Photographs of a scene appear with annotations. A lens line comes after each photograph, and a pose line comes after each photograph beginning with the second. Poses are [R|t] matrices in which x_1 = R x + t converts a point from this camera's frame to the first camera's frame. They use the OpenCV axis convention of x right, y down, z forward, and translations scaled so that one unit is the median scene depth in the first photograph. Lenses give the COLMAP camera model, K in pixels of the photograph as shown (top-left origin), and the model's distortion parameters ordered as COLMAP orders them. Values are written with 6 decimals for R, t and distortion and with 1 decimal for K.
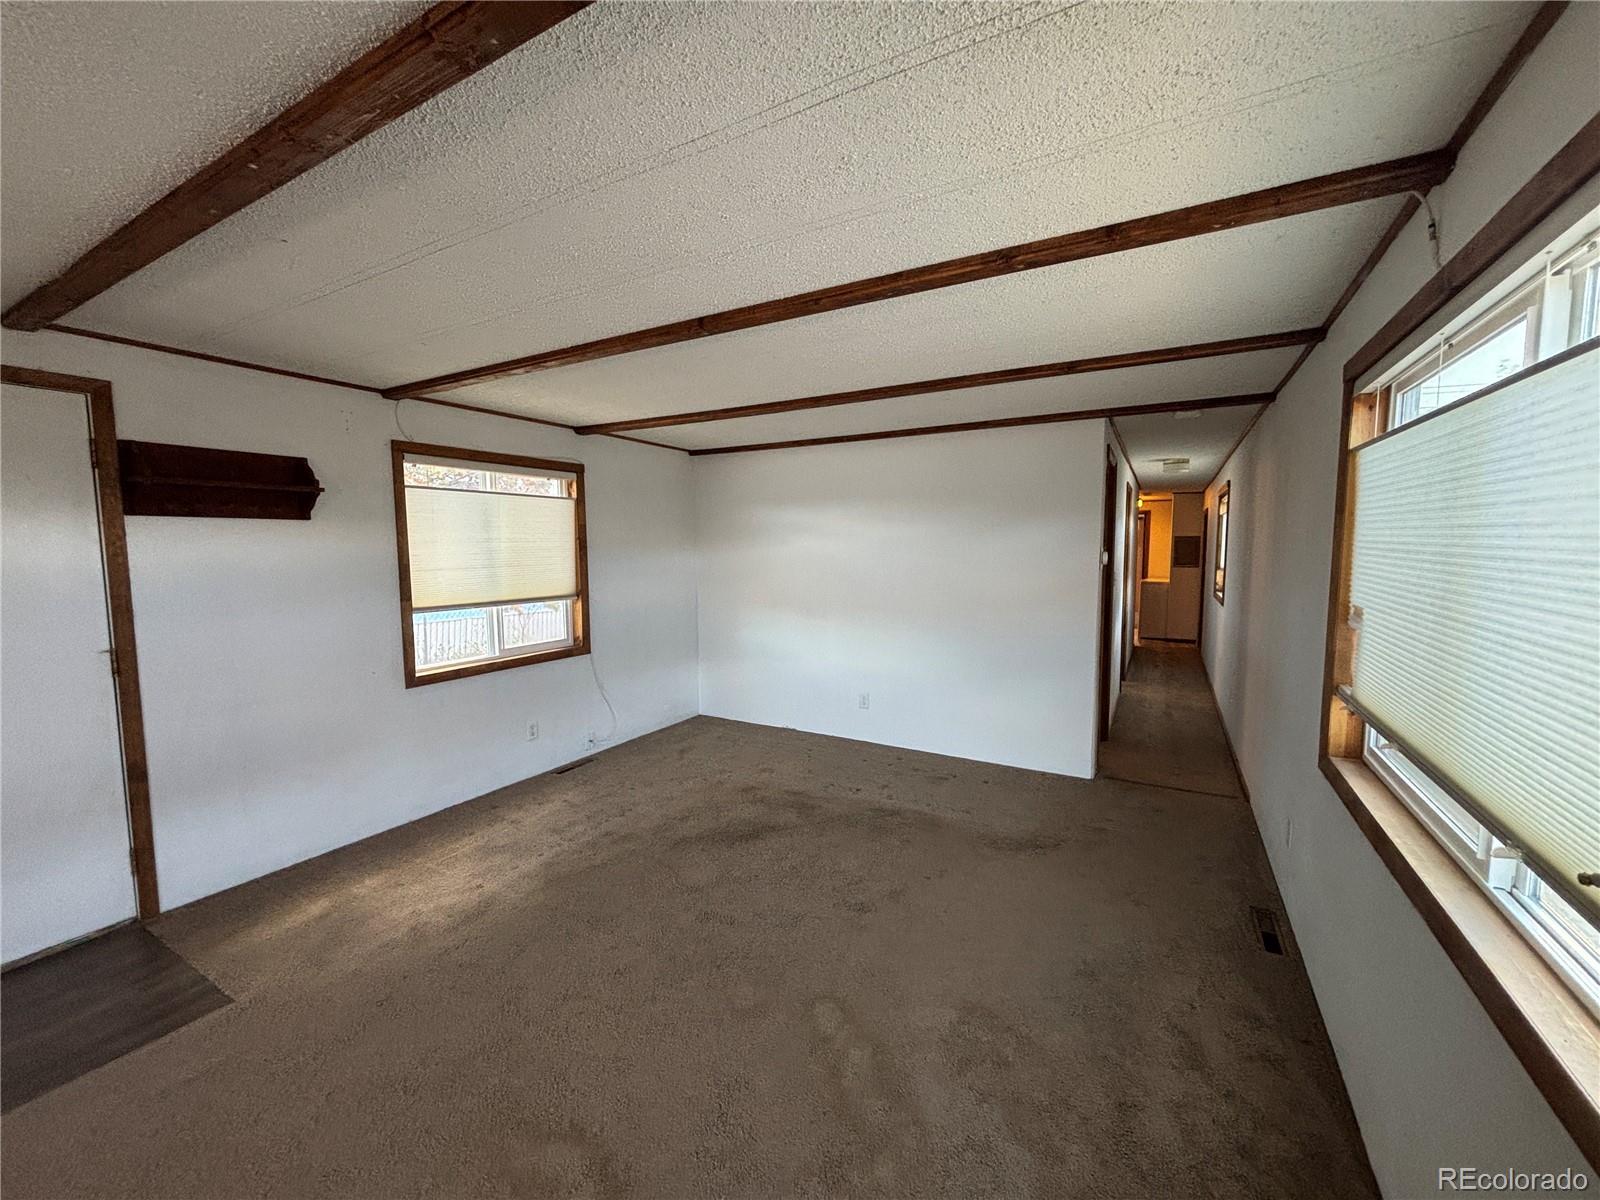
lens RADIAL K [[641.5, 0, 802.4], [0, 641.5, 600.3], [0, 0, 1]] dist [0.001267, -0.000424]
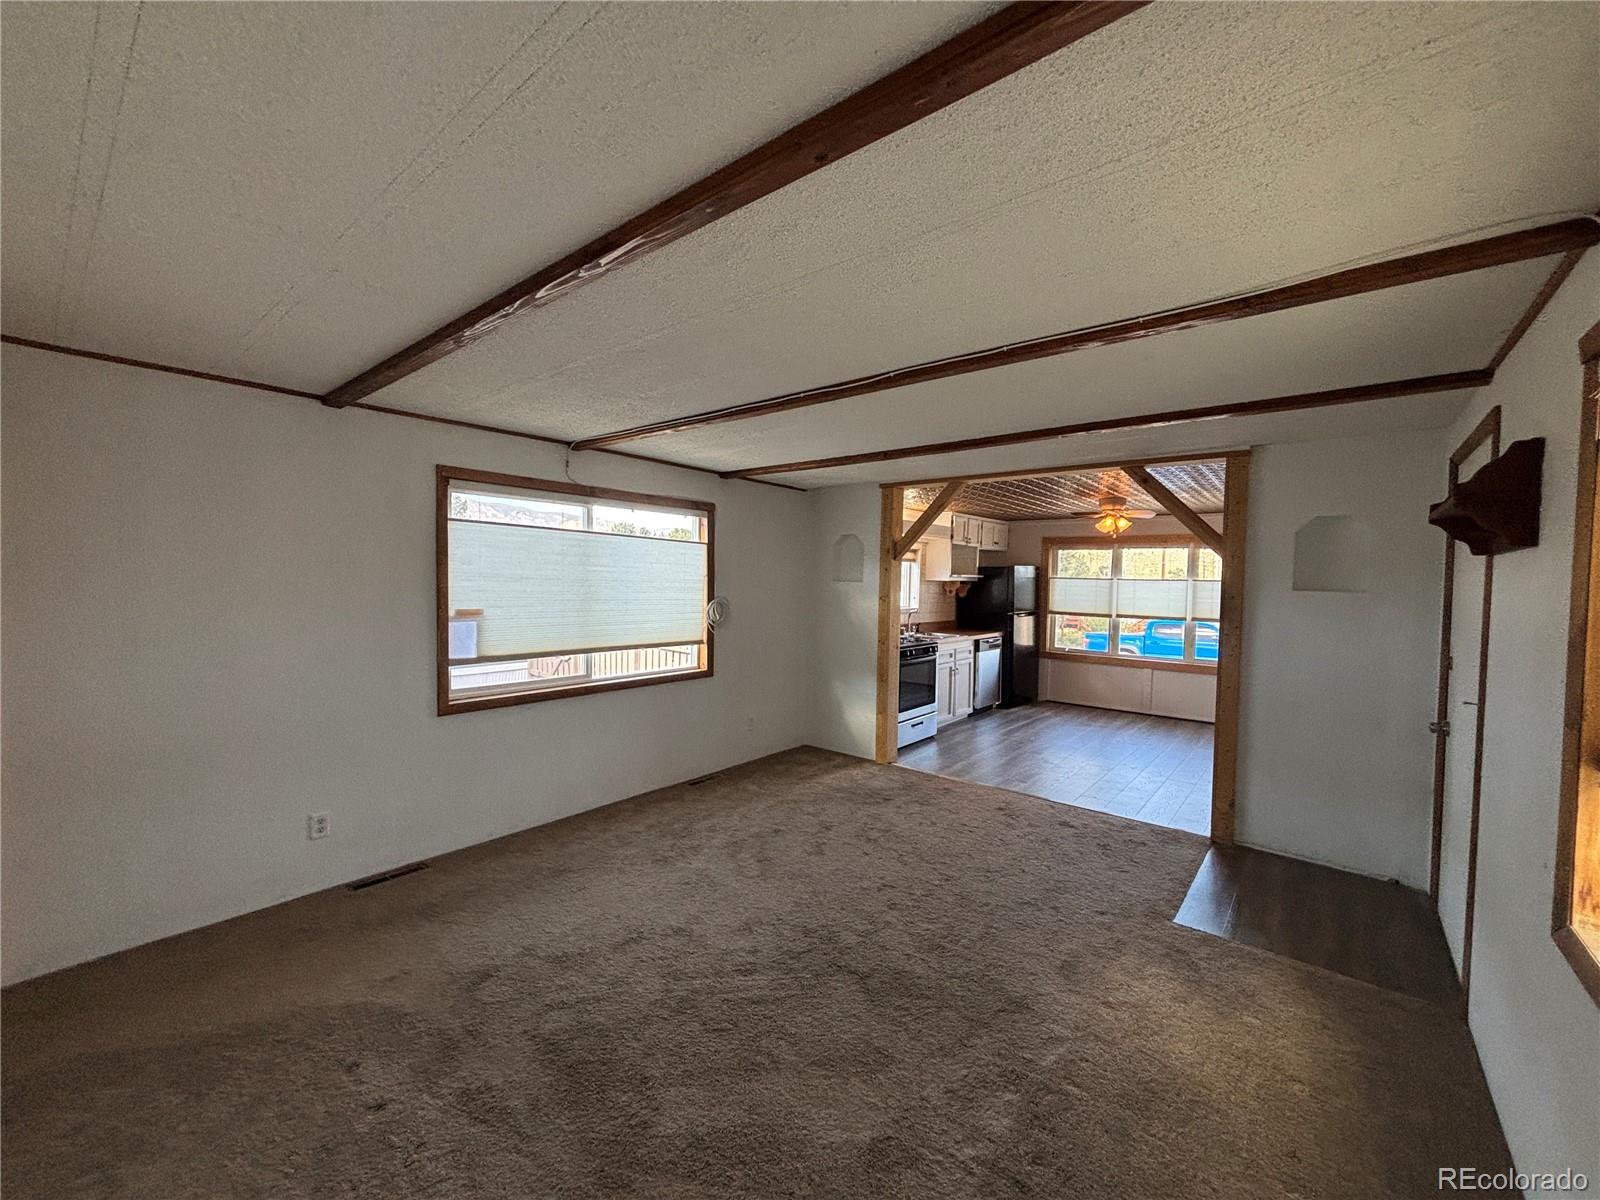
lens RADIAL K [[641.5, 0, 798.7], [0, 641.5, 600.4], [0, 0, 1]] dist [0.001267, -0.000424]
pose [[-0.983862, -0.019754, 0.177837, -0.200759], [0.001147, 0.993171, 0.116665, -0.123137], [-0.178927, 0.114987, -0.977120, 1.424475]]
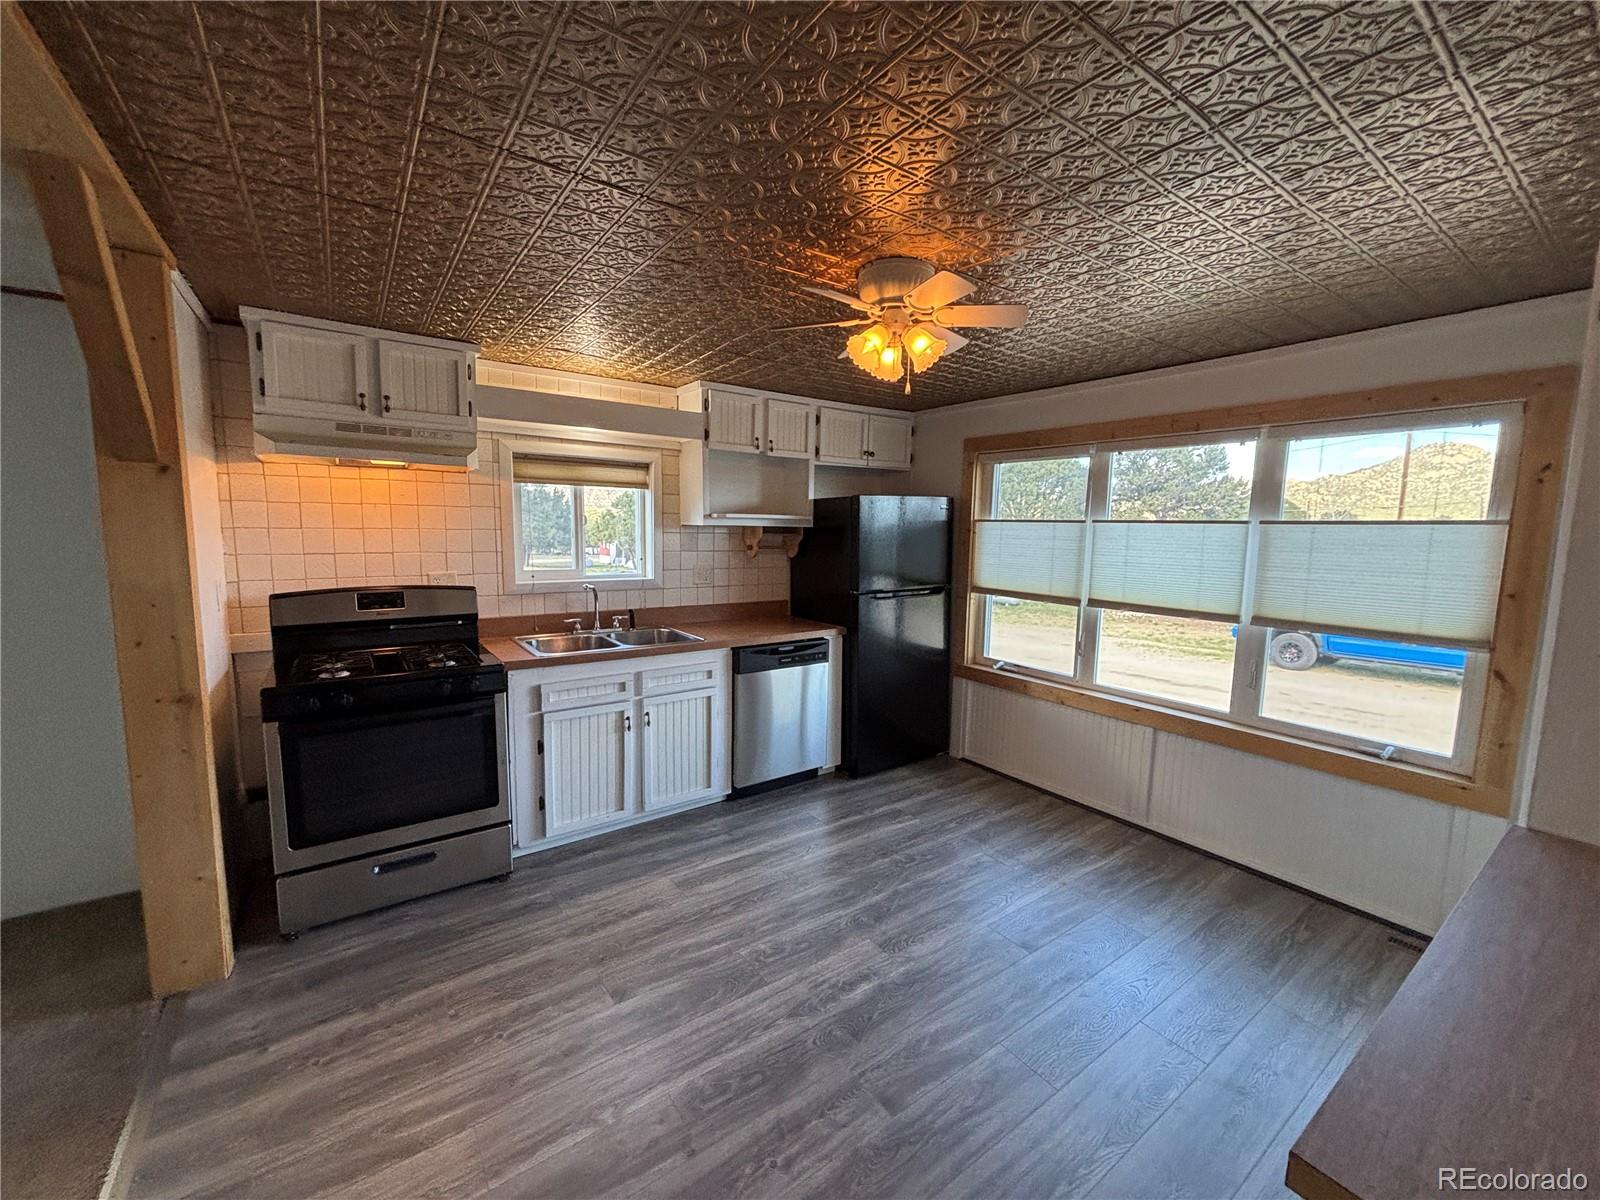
lens RADIAL K [[641.5, 0, 800.9], [0, 641.5, 598.2], [0, 0, 1]] dist [0.001267, -0.000424]
pose [[-0.906915, -0.057614, 0.417356, -0.876219], [0.021920, 0.982812, 0.183305, -0.015696], [-0.420743, 0.175391, -0.890064, 0.196651]]
